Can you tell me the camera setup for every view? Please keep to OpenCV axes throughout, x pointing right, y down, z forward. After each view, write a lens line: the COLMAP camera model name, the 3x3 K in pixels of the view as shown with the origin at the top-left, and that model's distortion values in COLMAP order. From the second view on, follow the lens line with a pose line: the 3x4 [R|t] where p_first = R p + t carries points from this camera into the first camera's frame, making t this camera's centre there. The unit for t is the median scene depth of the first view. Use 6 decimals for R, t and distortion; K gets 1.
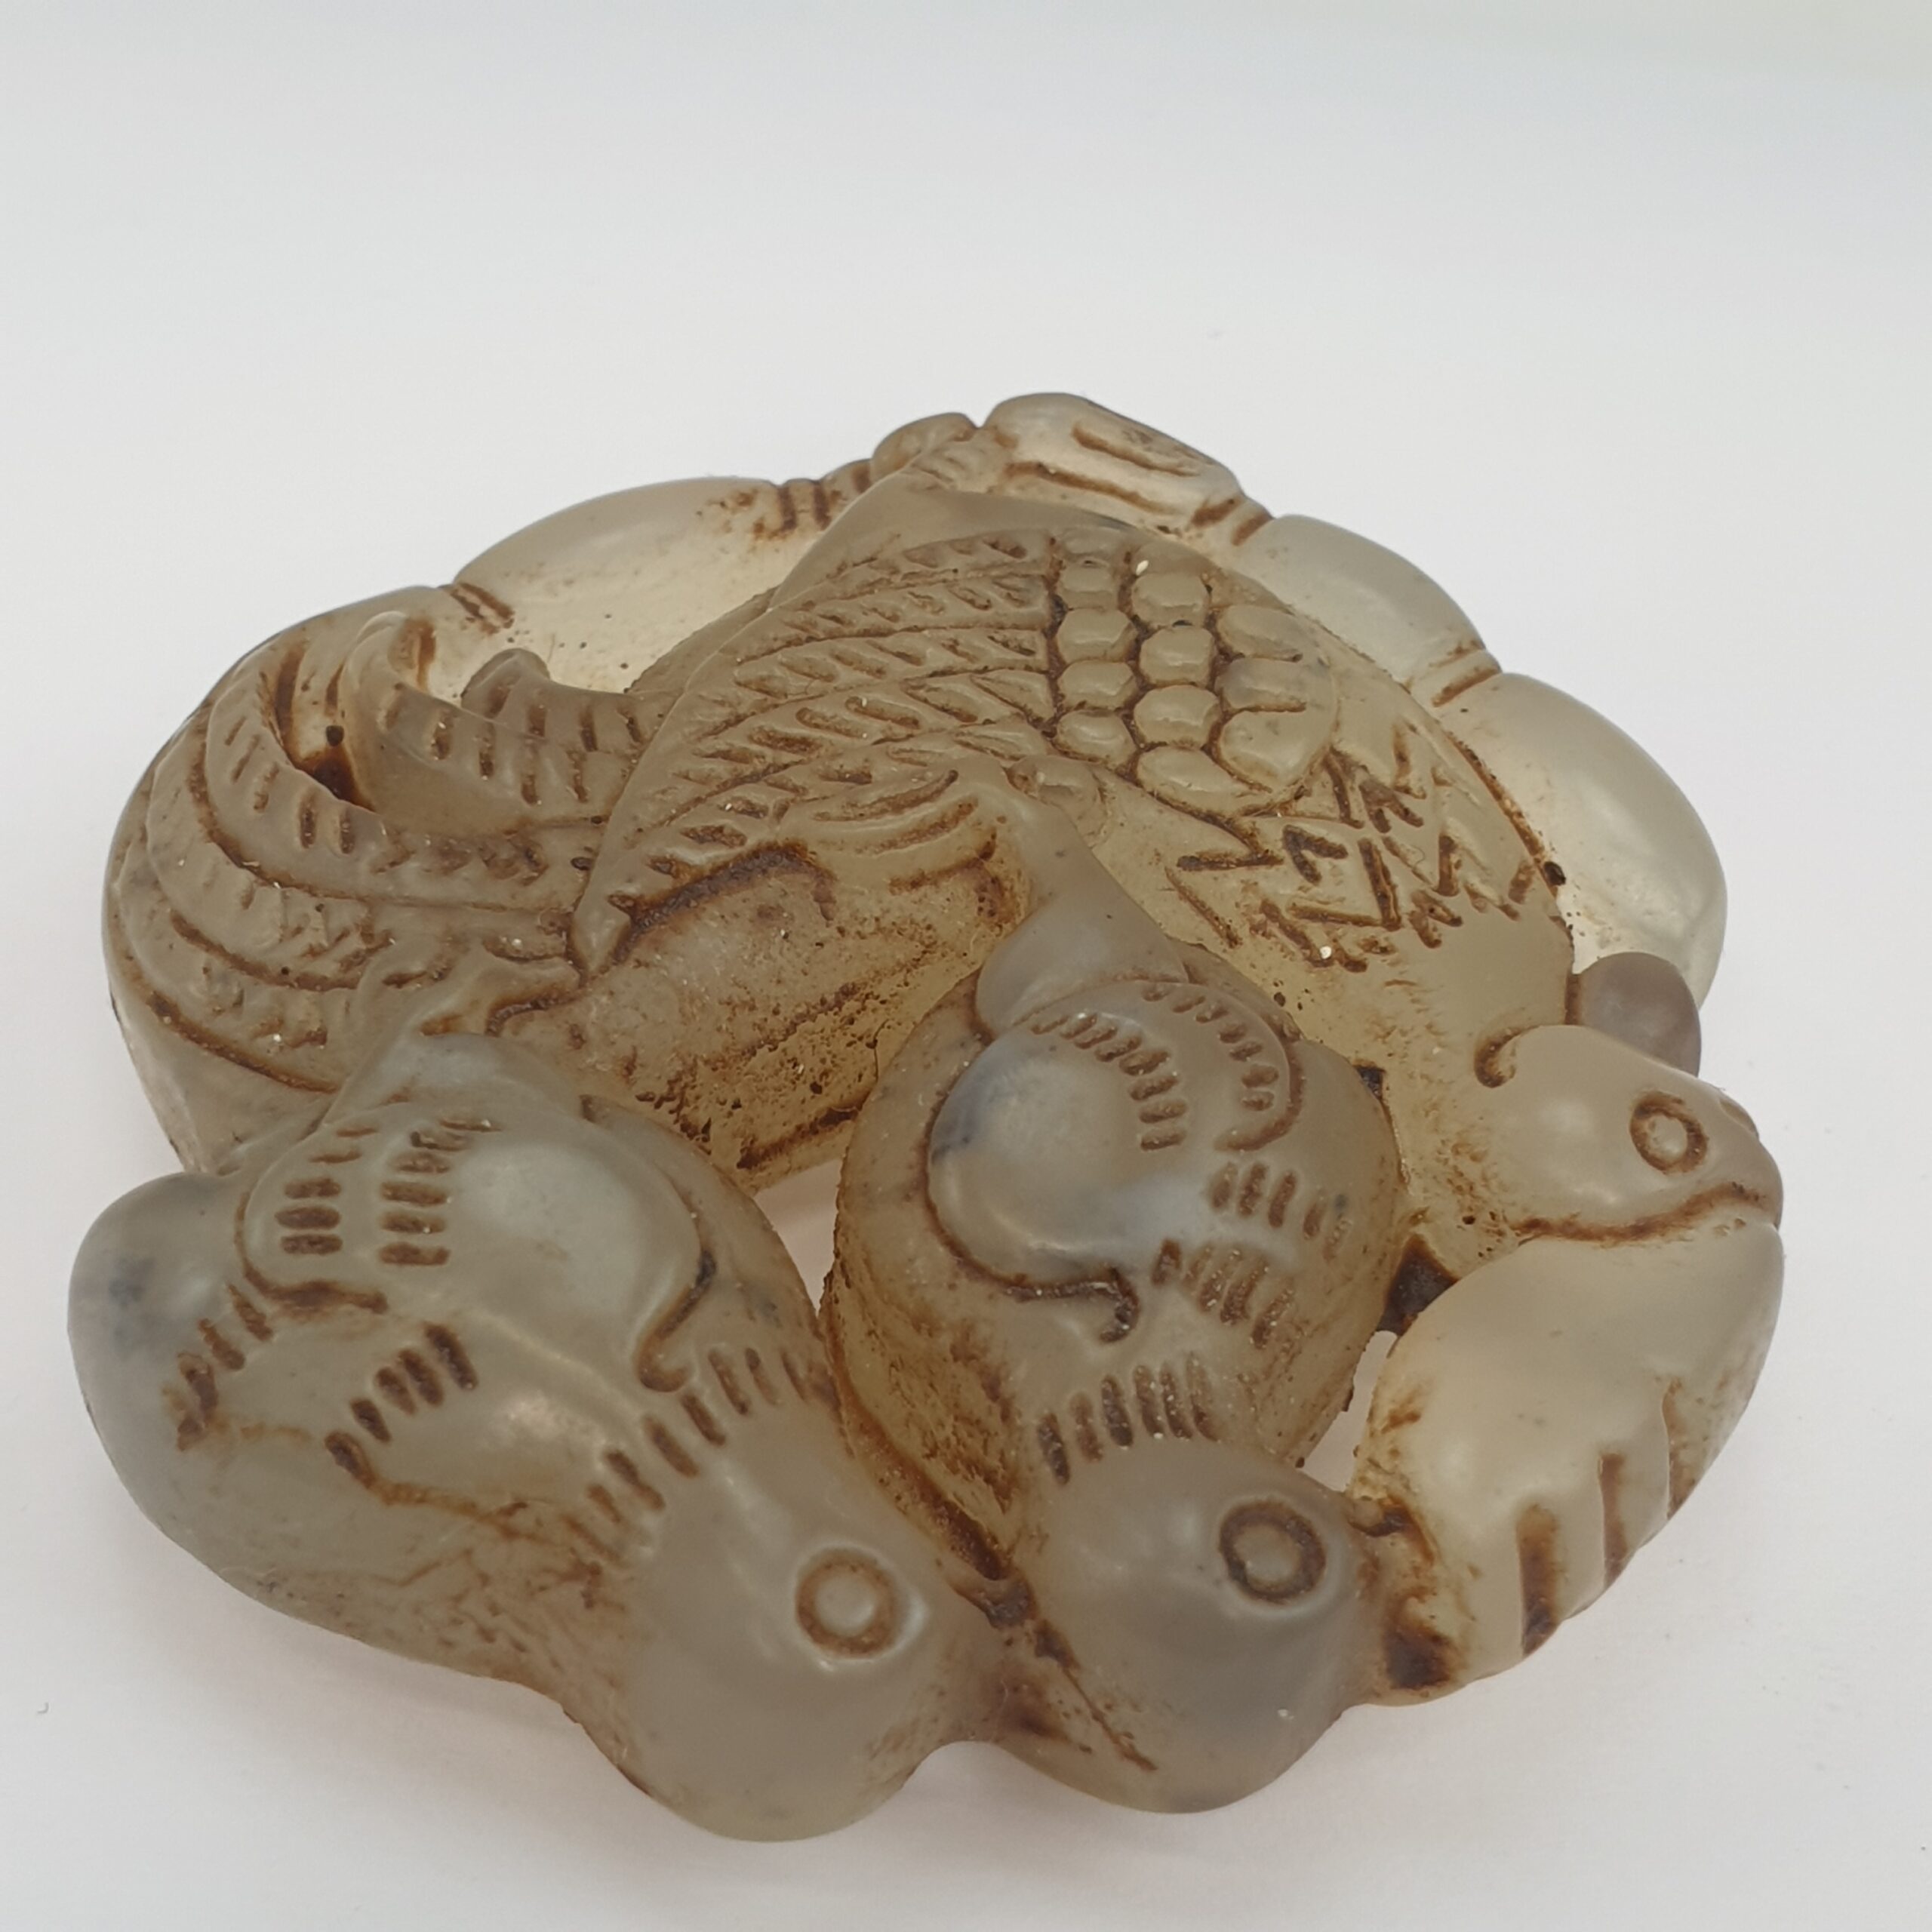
lens RADIAL K [[4141.3, 0, 926.2], [0, 4141.3, 1004.4], [0, 0, 1]] dist [0.288287, 0.000000]
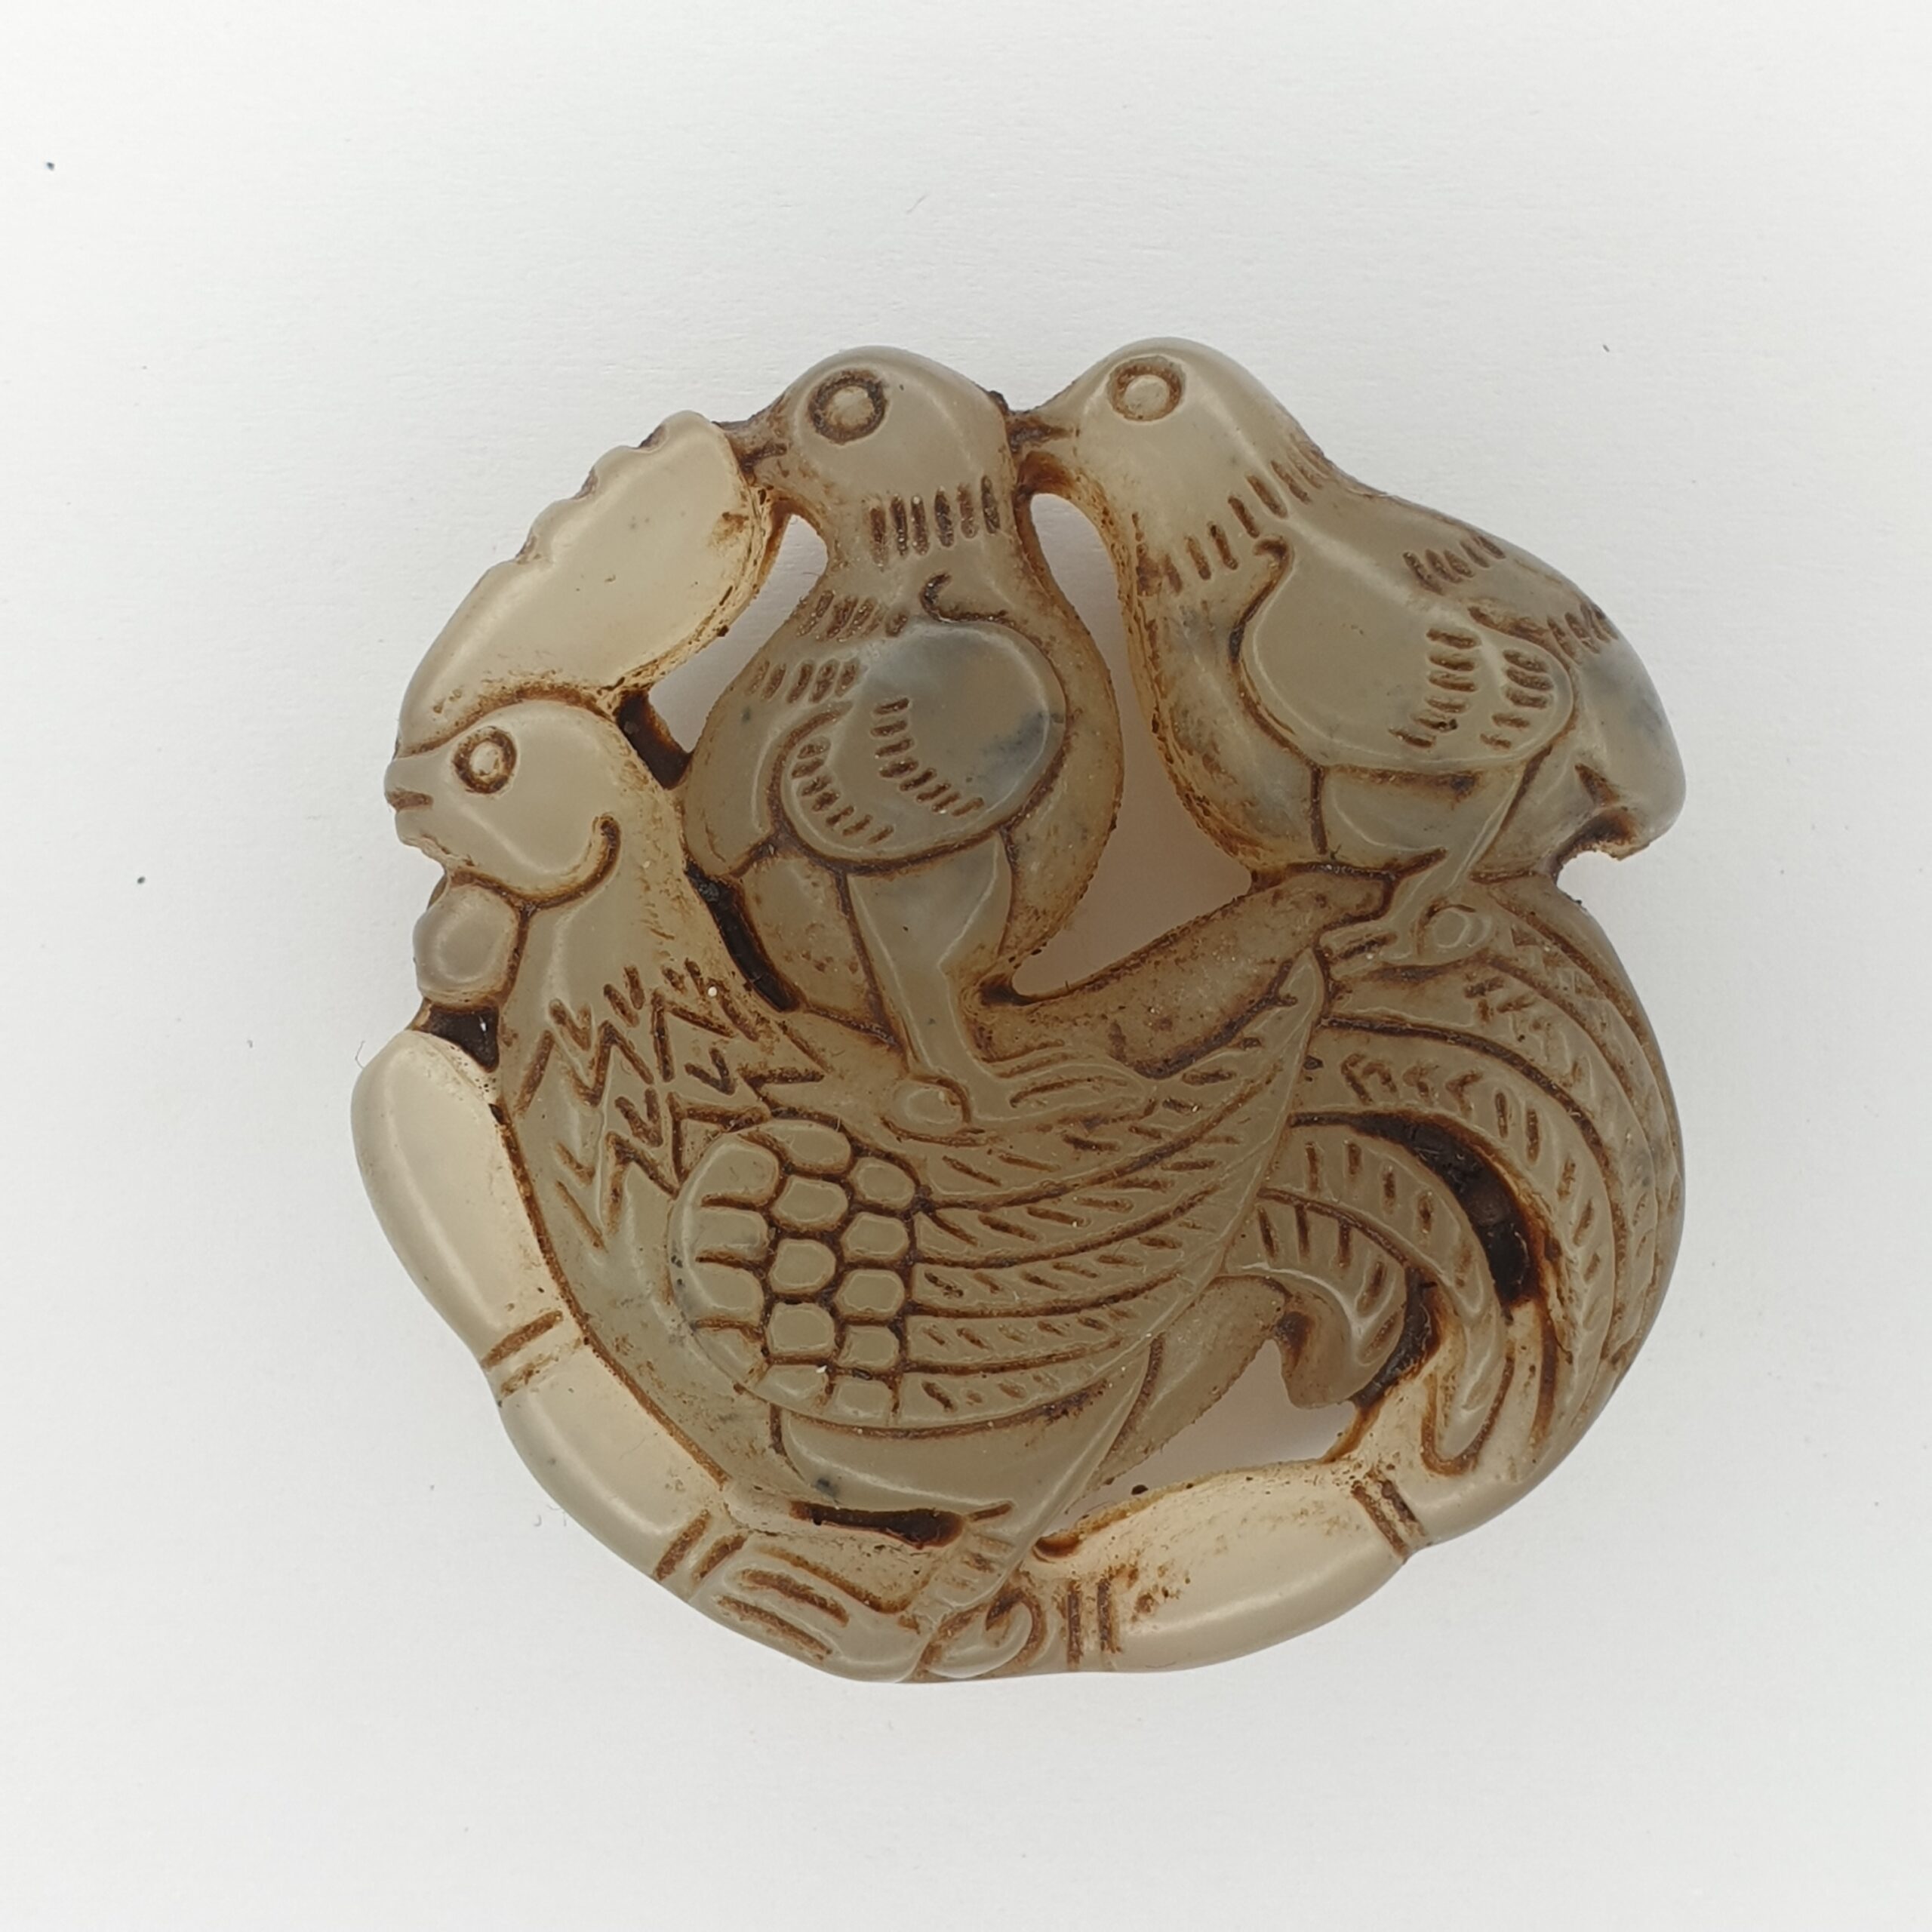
lens RADIAL K [[4141.3, 0, 938.8], [0, 4141.3, 970.0], [0, 0, 1]] dist [0.288287, 0.000000]
pose [[-0.993122, -0.096625, -0.066127, 0.112650], [0.017984, -0.683953, 0.729304, -0.916541], [-0.115697, 0.723099, 0.680987, 0.147528]]
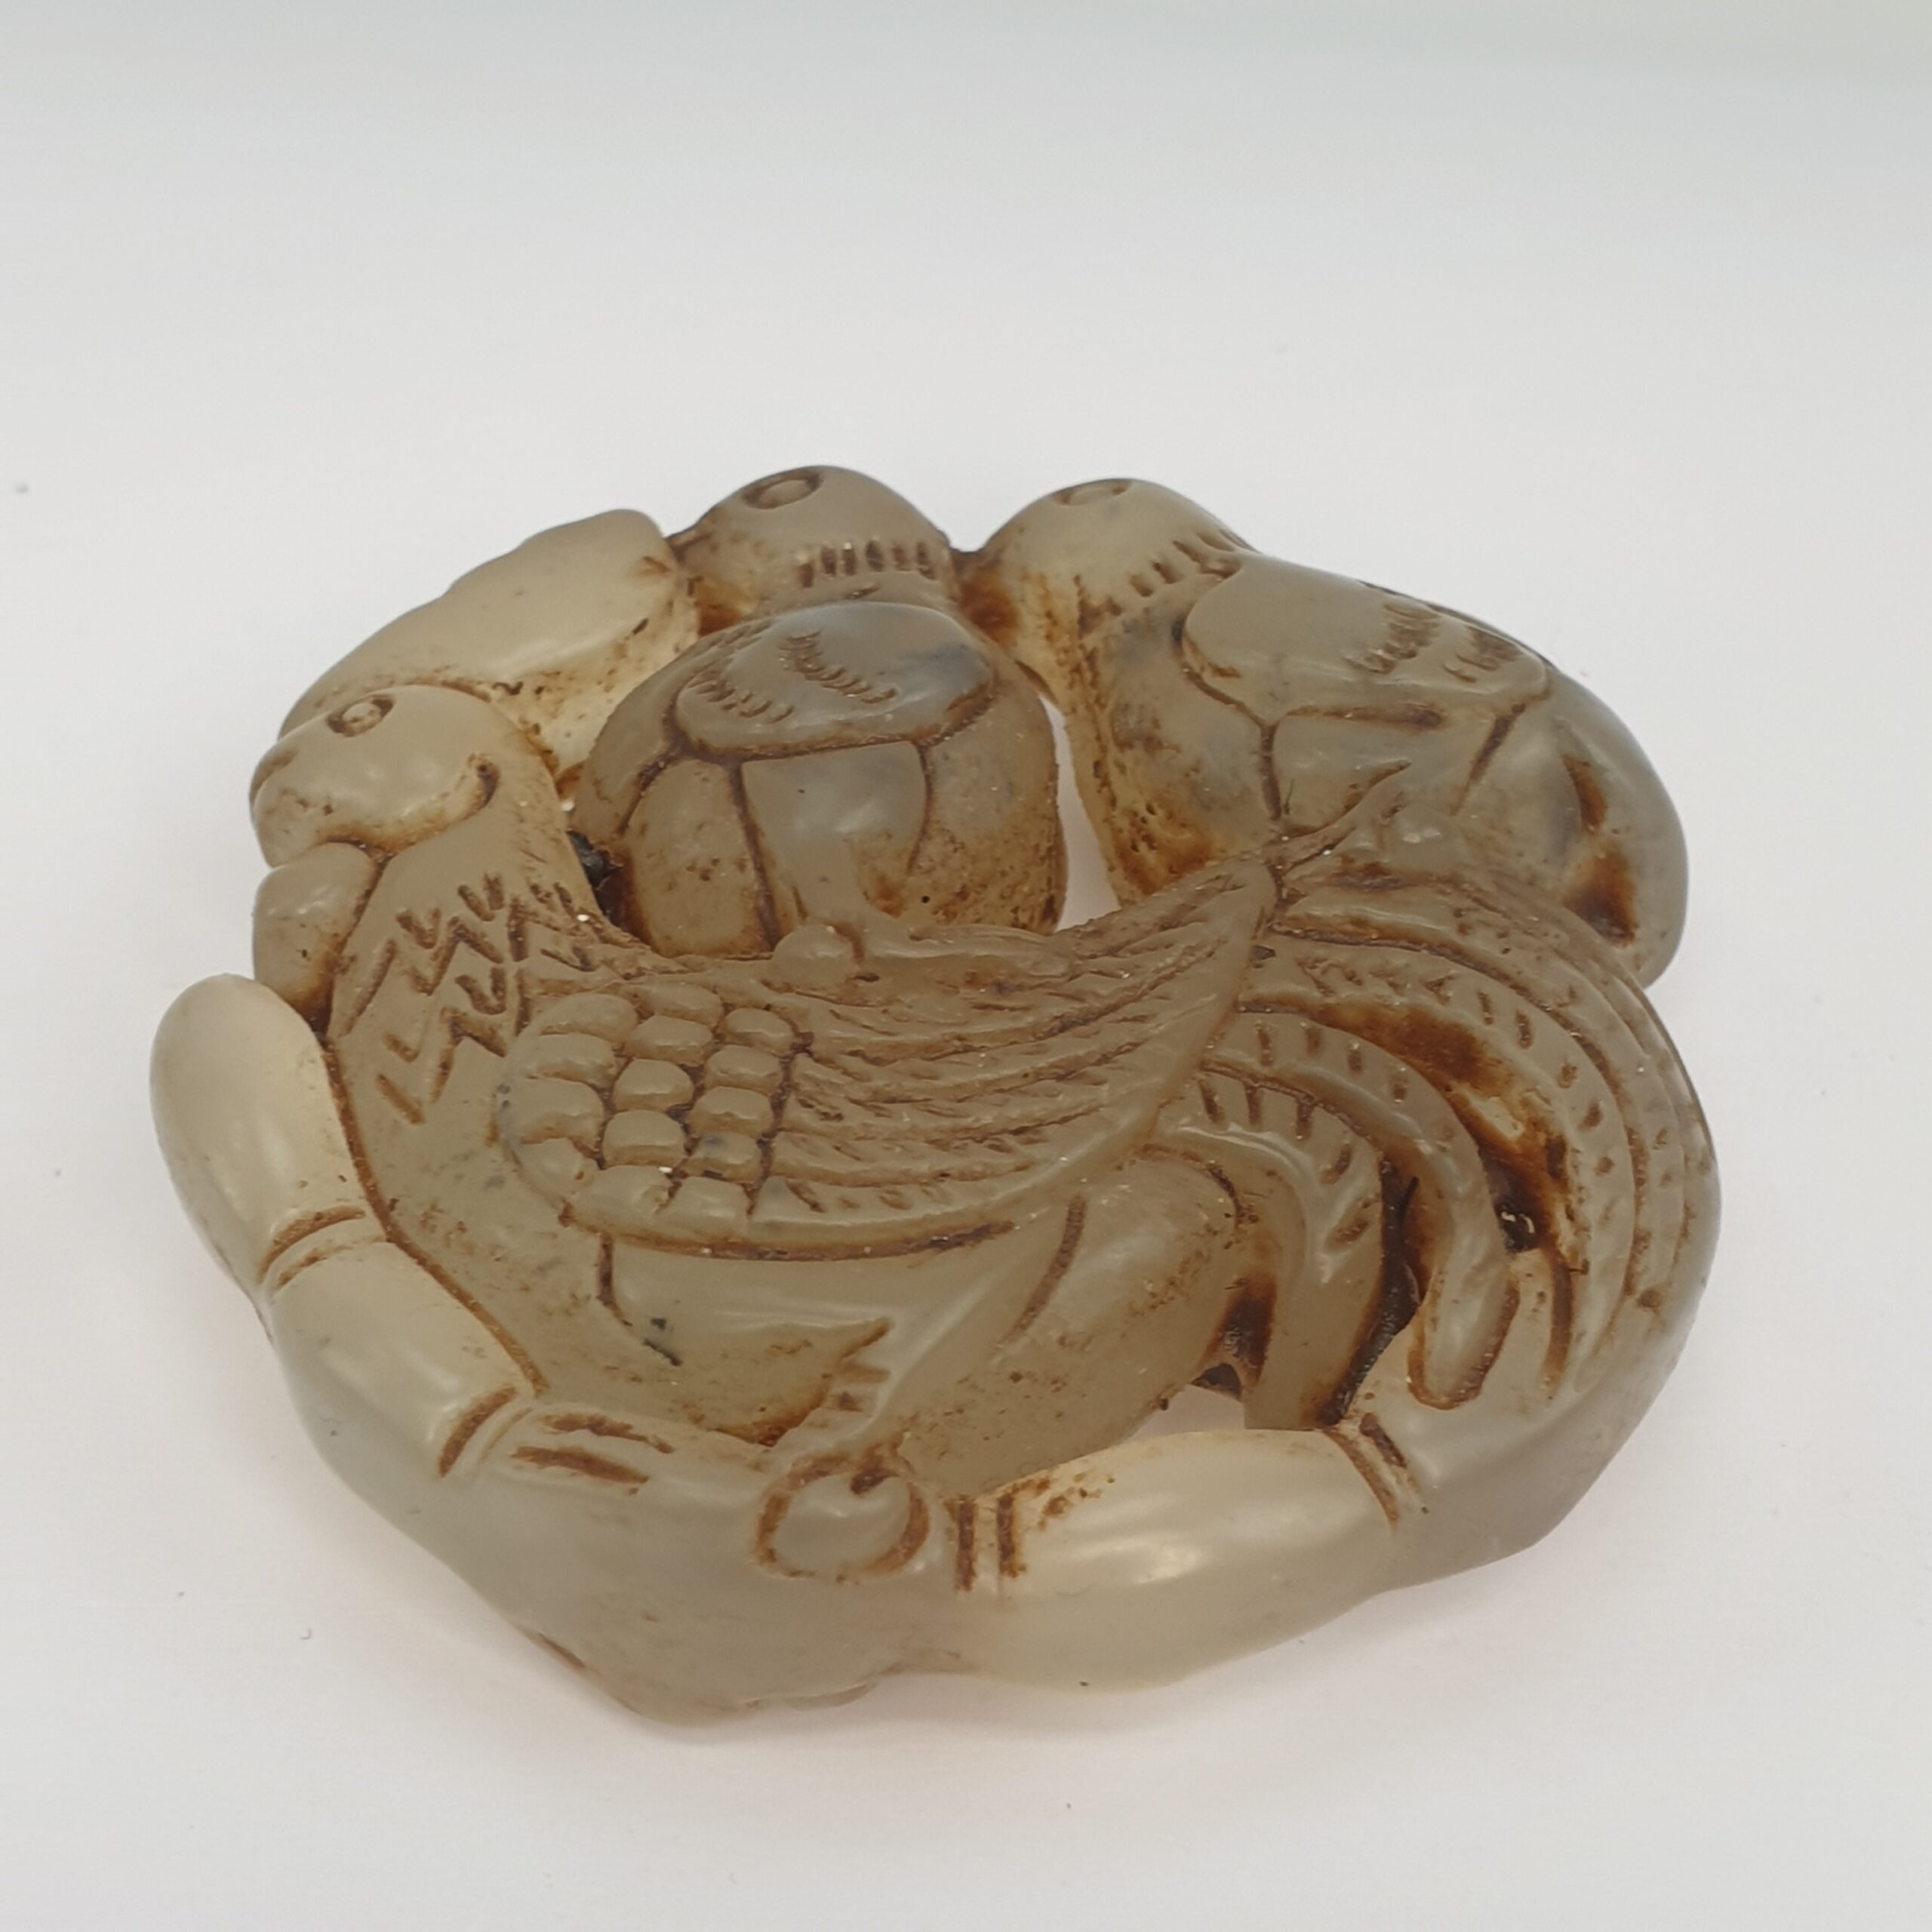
lens RADIAL K [[4141.3, 0, 955.5], [0, 4141.3, 967.1], [0, 0, 1]] dist [0.288287, 0.000000]
pose [[-0.989812, -0.129612, 0.058936, -0.066838], [0.064948, -0.042655, 0.996977, -1.102342], [-0.126706, 0.990647, 0.050639, 0.954285]]
